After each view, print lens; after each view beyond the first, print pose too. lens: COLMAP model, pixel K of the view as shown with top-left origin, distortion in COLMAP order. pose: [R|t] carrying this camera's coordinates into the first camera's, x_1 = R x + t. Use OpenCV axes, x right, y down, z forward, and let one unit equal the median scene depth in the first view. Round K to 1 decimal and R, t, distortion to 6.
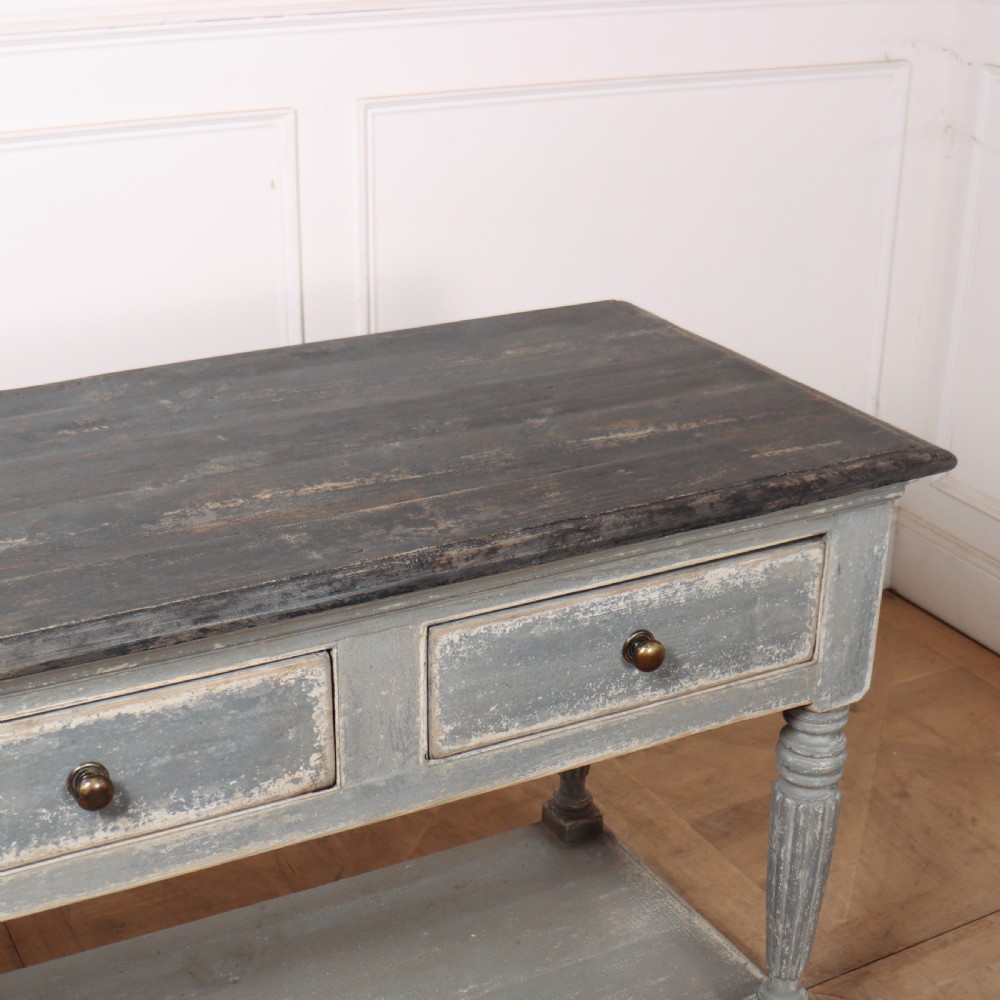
lens RADIAL K [[1653.8, 0, 488.0], [0, 1653.8, 582.3], [0, 0, 1]] dist [-0.156628, 0.000000]
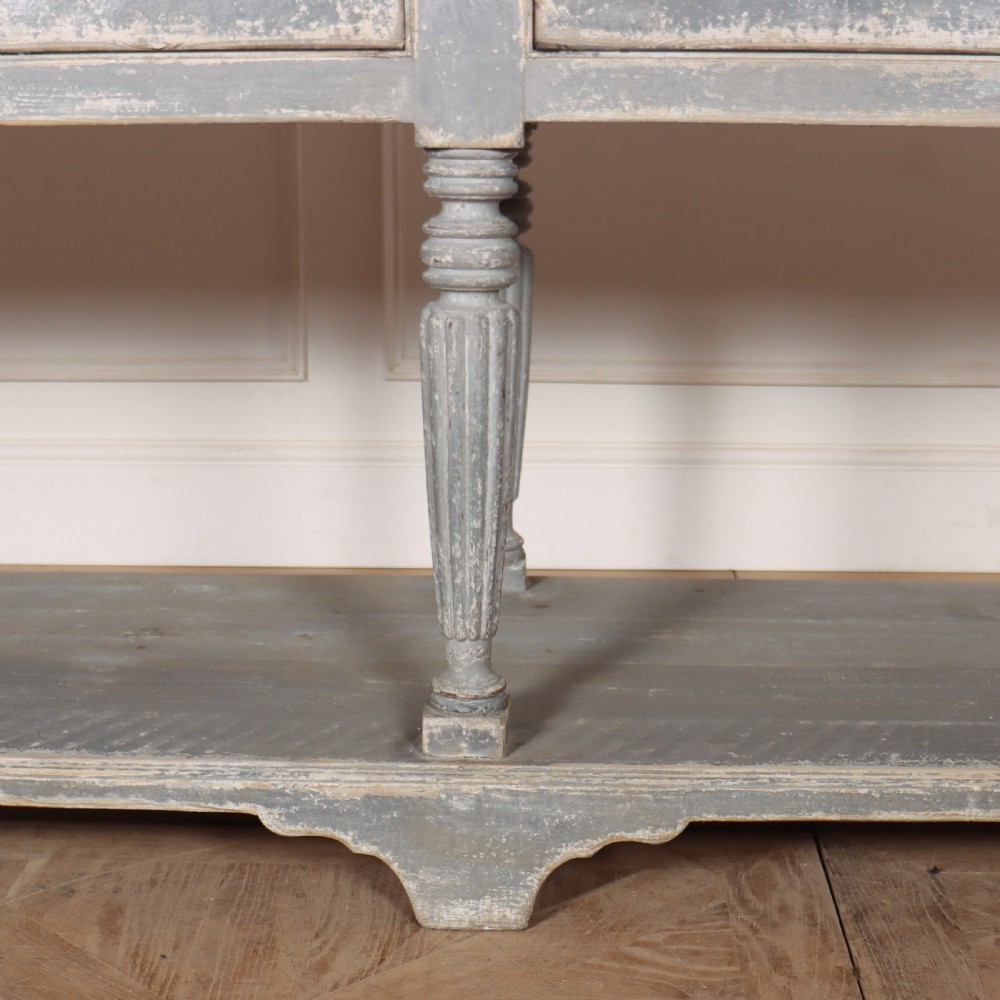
lens RADIAL K [[1971.7, 0, 480.7], [0, 1971.7, 664.2], [0, 0, 1]] dist [-0.148333, 0.000000]
pose [[0.861645, 0.139349, -0.488006, 0.122785], [-0.210118, 0.973234, -0.093088, 0.545207], [0.461973, 0.182748, 0.867862, 0.084954]]
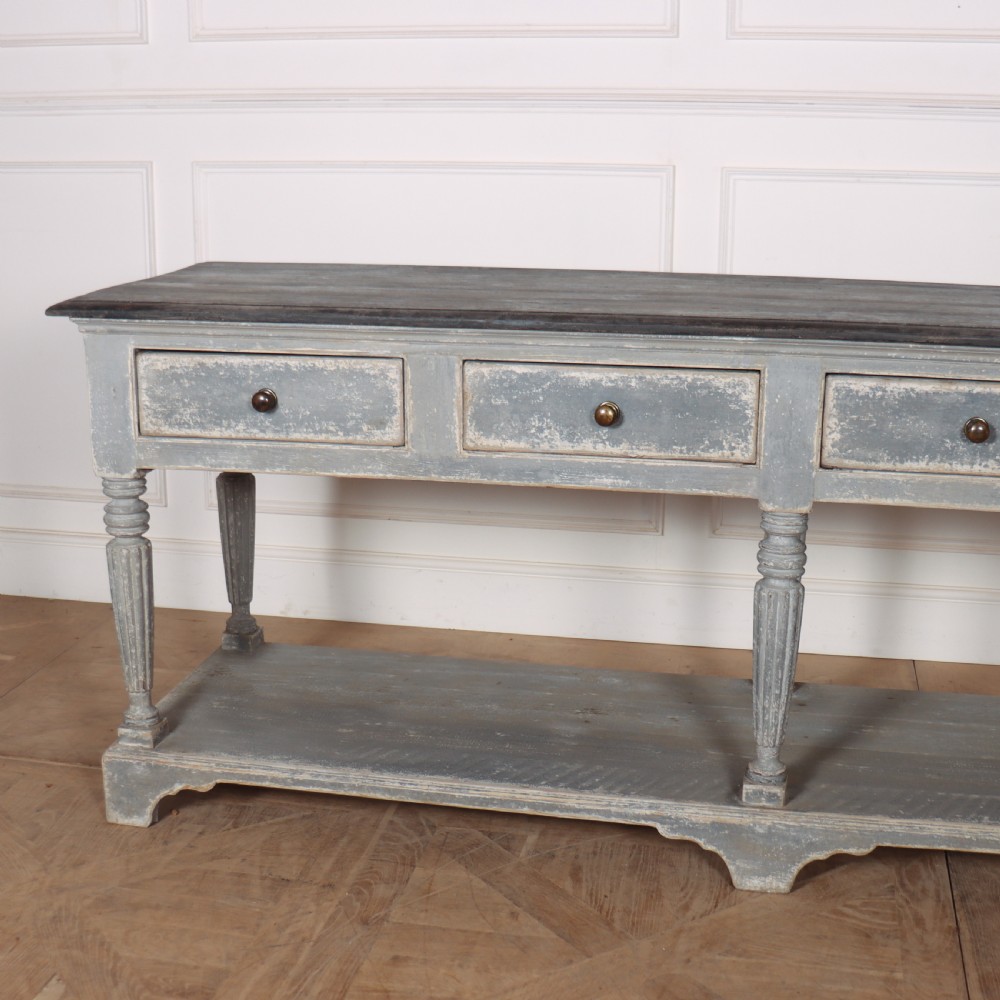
lens RADIAL K [[1549.3, 0, 478.1], [0, 1549.3, 563.2], [0, 0, 1]] dist [-0.155637, 0.000000]
pose [[0.767201, 0.171103, -0.618163, 0.325558], [-0.271902, 0.959640, -0.071836, 0.453329], [0.580923, 0.223192, 0.782761, -0.472424]]
